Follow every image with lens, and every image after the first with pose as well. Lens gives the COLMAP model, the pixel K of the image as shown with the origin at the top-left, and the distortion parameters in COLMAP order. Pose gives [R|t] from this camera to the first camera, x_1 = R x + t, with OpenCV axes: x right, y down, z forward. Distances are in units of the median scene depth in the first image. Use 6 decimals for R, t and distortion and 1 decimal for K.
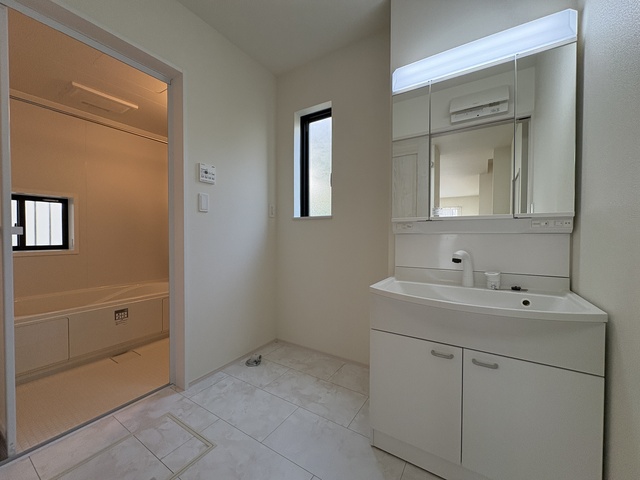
lens RADIAL K [[255.3, 0, 320.0], [0, 255.3, 240.0], [0, 0, 1]] dist [0.000783, -0.000233]
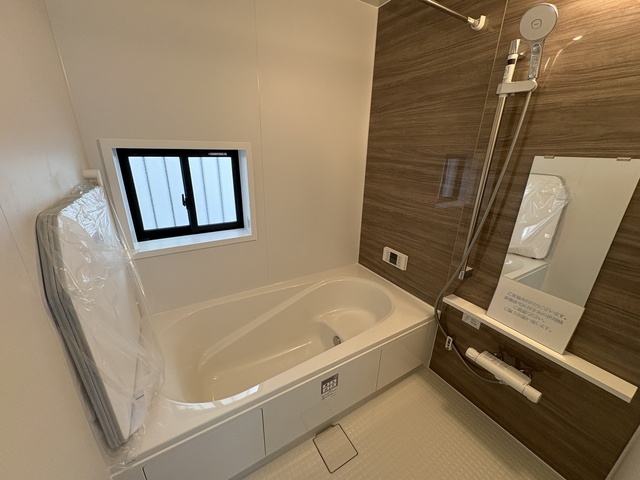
lens RADIAL K [[255.3, 0, 320.0], [0, 255.3, 240.0], [0, 0, 1]] dist [0.000783, -0.000233]
pose [[0.895168, 0.165633, -0.413811, -0.531400], [-0.027473, 0.947130, 0.319671, -0.163179], [0.444881, -0.274790, 0.852391, 0.515576]]
